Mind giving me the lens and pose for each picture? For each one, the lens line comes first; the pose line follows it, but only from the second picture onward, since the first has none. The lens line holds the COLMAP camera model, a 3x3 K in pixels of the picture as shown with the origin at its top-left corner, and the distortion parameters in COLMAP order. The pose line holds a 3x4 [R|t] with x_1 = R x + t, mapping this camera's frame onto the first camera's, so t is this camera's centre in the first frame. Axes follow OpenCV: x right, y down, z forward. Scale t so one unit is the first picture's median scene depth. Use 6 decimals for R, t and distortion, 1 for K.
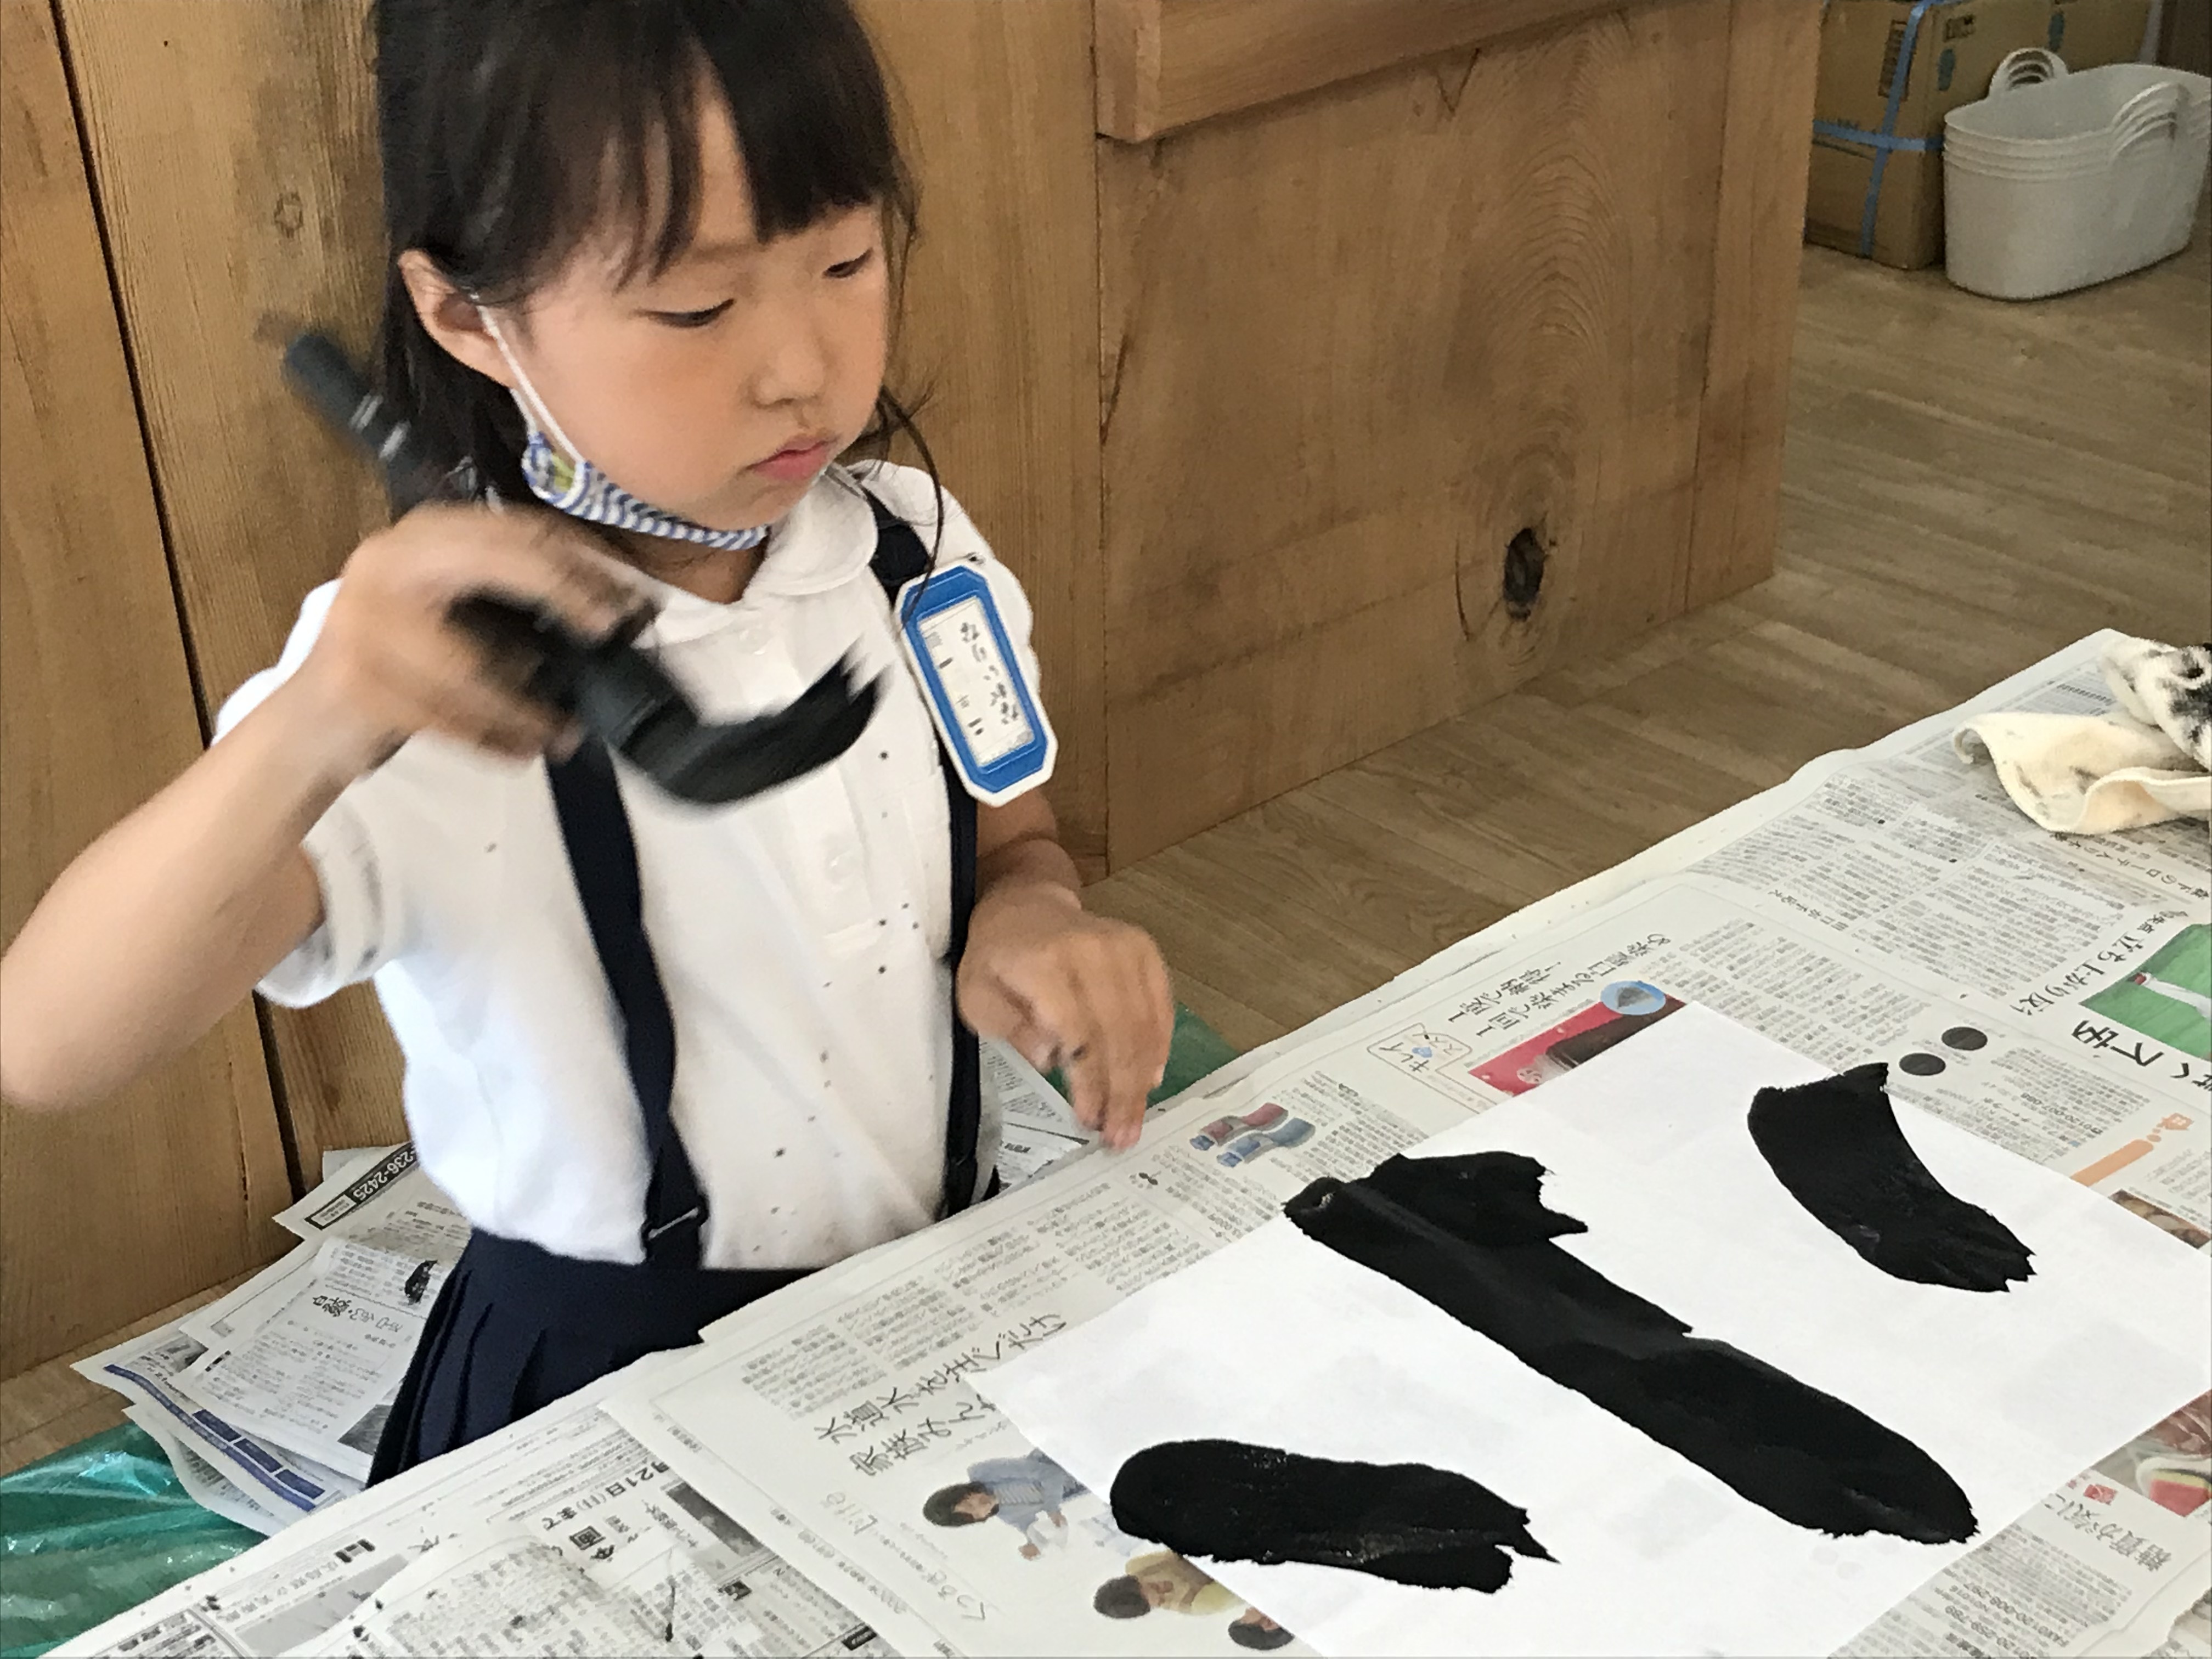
lens RADIAL K [[3421.0, 0, 1106.9], [0, 3421.0, 788.9], [0, 0, 1]] dist [0.203749, -0.768143]
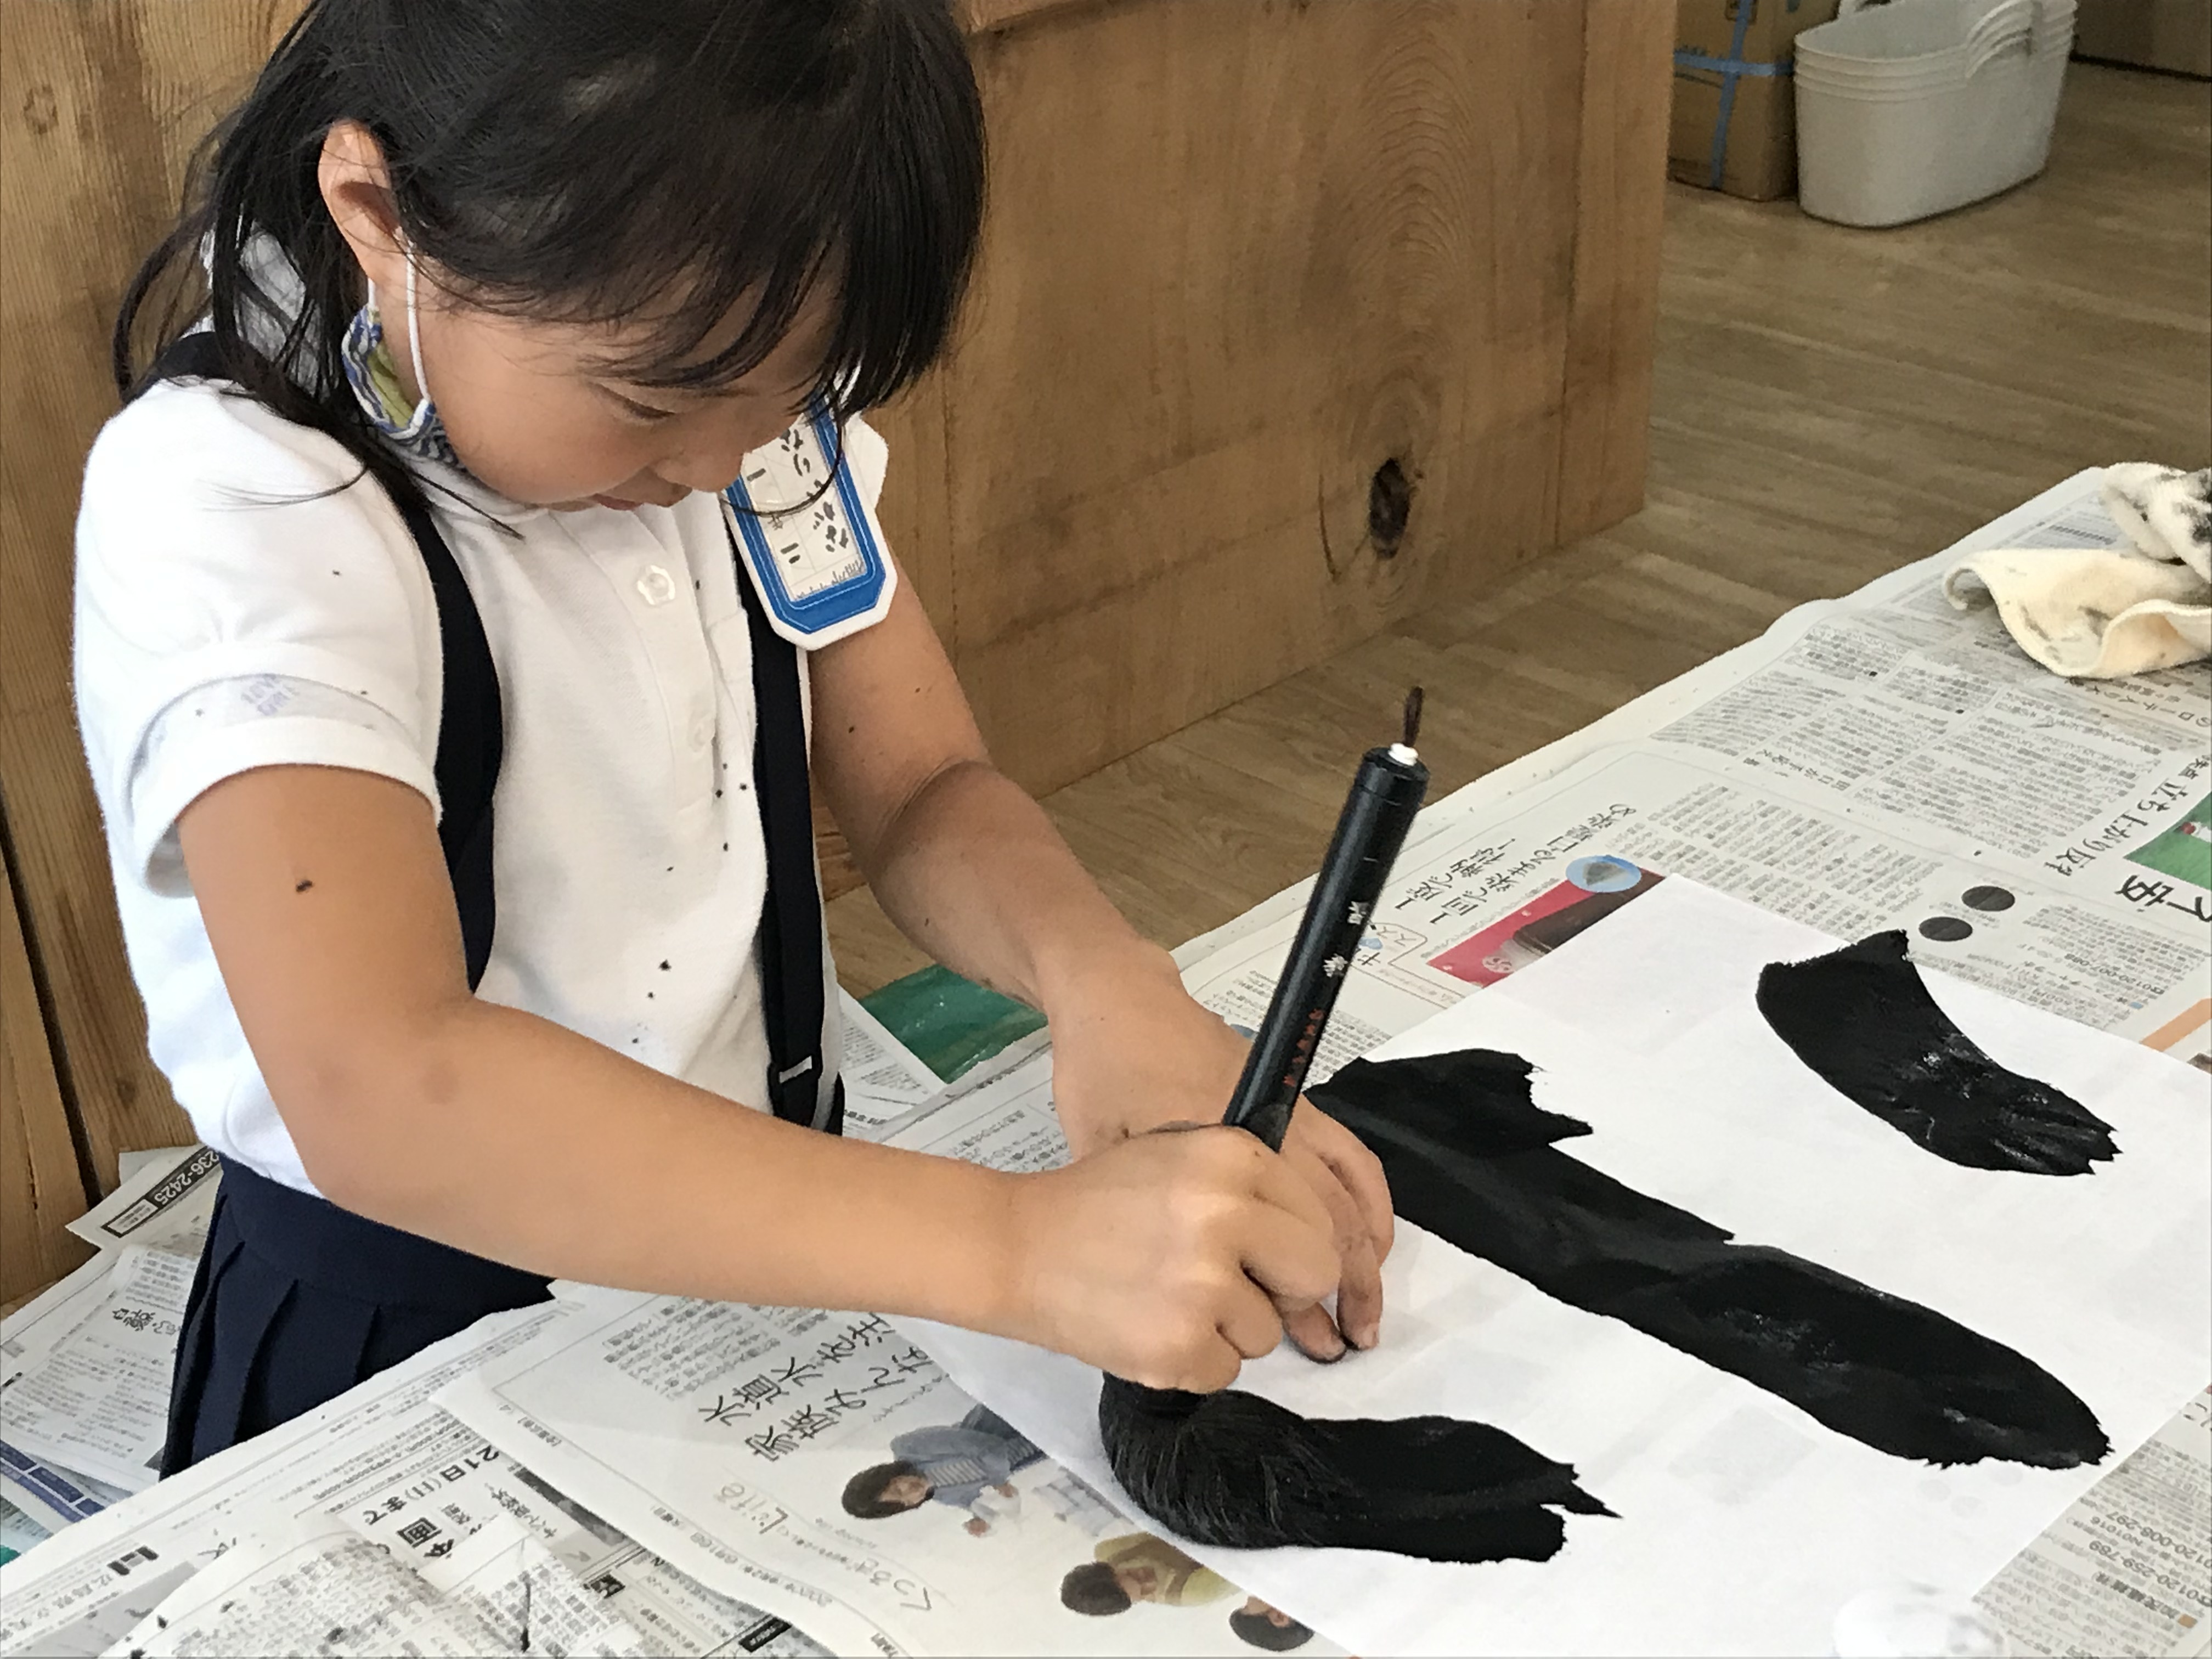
lens RADIAL K [[3445.7, 0, 1106.0], [0, 3445.7, 829.5], [0, 0, 1]] dist [0.193714, -0.667931]
pose [[0.998230, -0.033002, 0.049478, -0.017213], [0.032558, 0.999422, 0.009750, 0.035120], [-0.049772, -0.008121, 0.998728, 0.124330]]
